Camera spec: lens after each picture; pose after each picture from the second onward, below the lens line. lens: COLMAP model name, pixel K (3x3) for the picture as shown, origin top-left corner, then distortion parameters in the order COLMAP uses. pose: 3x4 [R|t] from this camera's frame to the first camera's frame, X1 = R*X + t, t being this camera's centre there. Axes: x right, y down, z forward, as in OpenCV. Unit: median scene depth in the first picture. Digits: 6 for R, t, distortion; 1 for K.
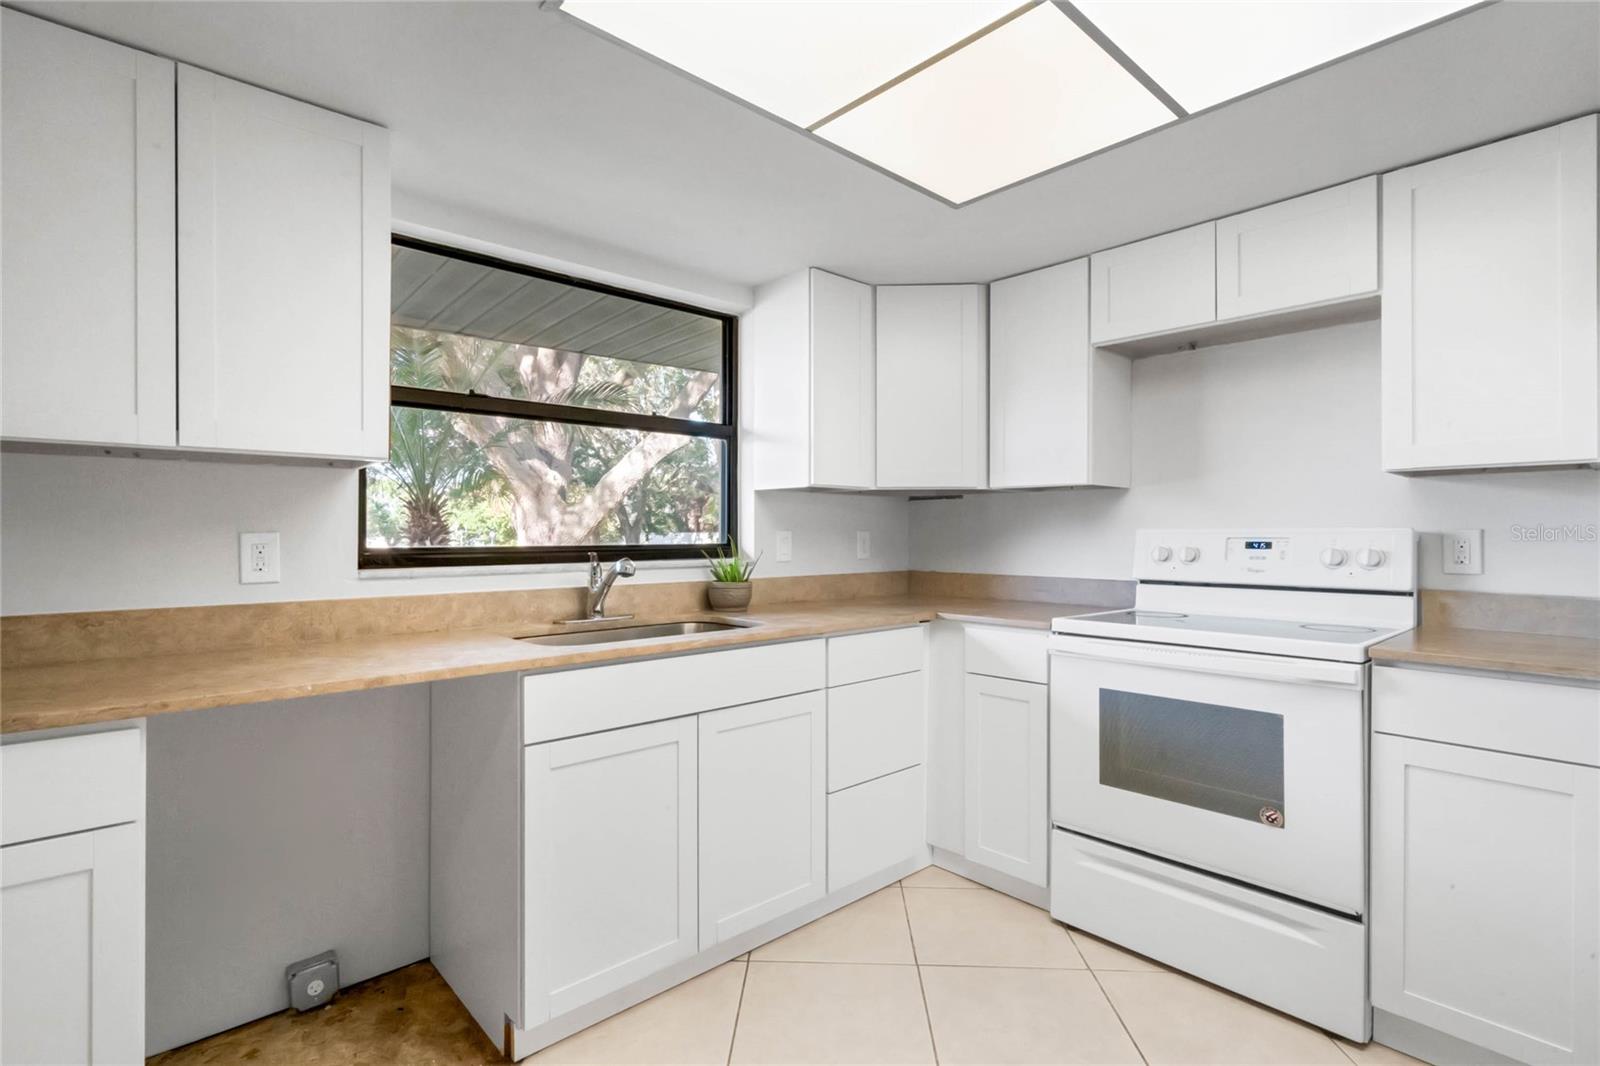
lens RADIAL K [[759.8, 0, 800.4], [0, 759.8, 529.1], [0, 0, 1]] dist [-0.001341, 0.010407]
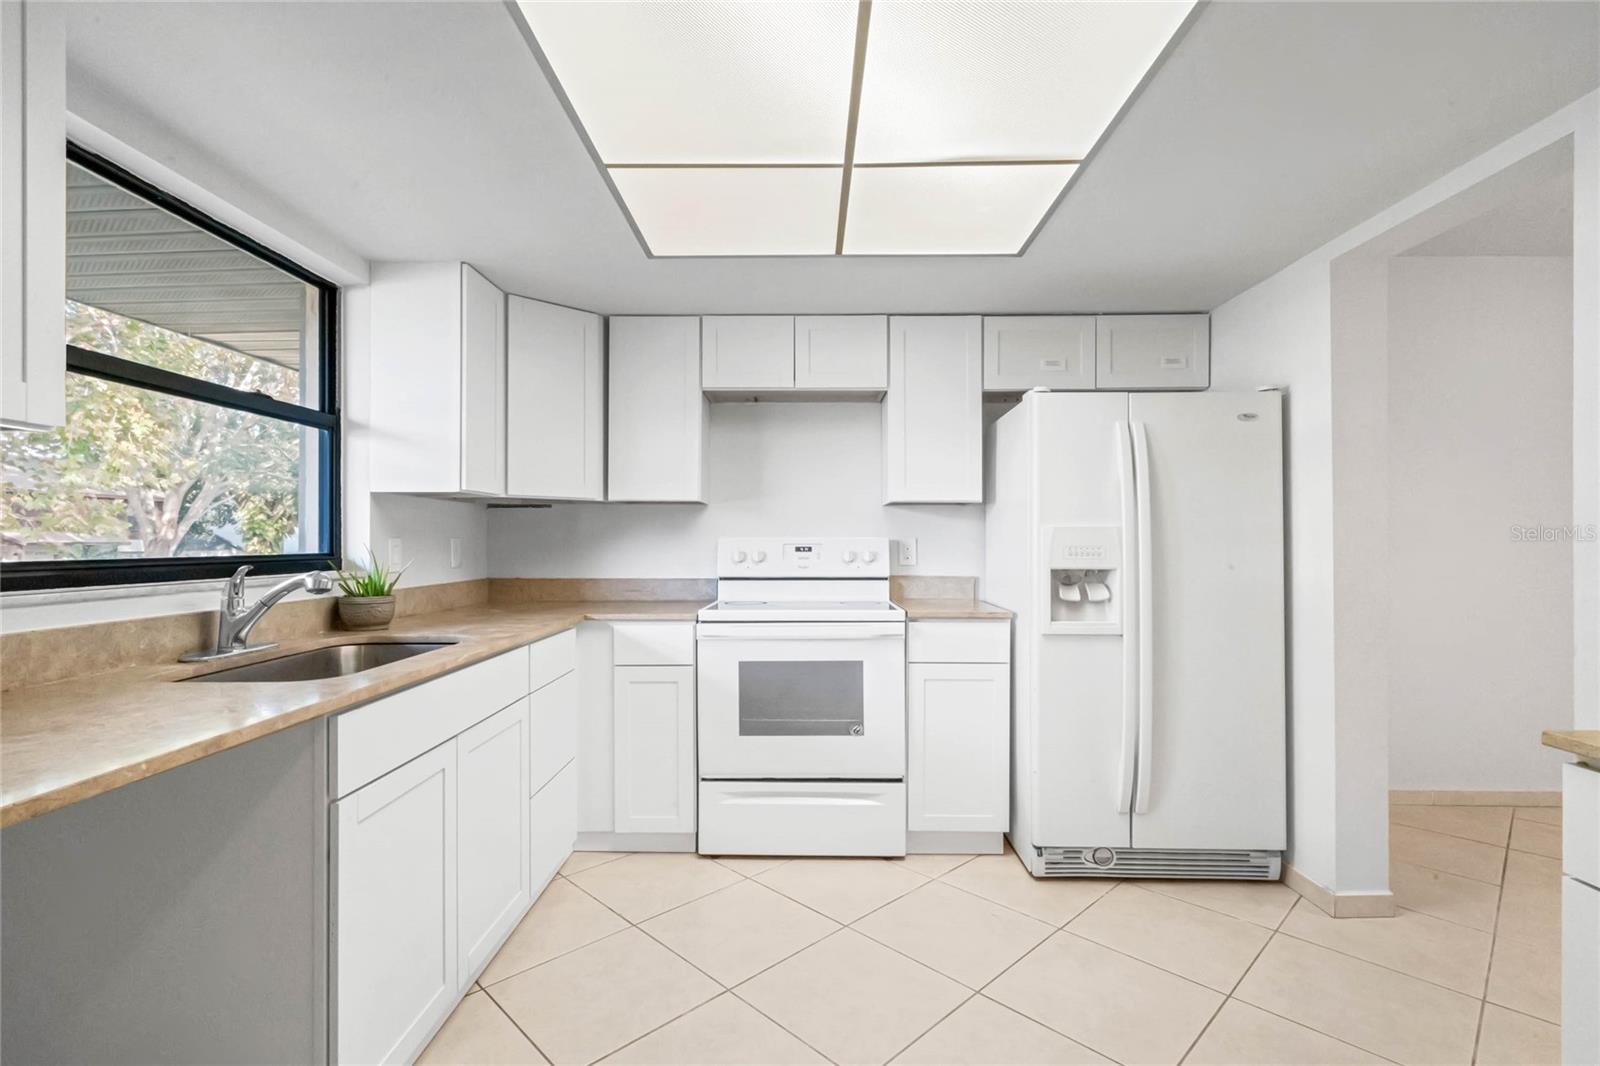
lens RADIAL K [[741.1, 0, 800.0], [0, 741.1, 533.0], [0, 0, 1]] dist [-0.000021, 0.000105]
pose [[0.688911, 0.007351, 0.724808, -0.396561], [-0.004221, 0.999972, -0.006129, -0.000315], [-0.724833, 0.001163, 0.688923, 0.056167]]
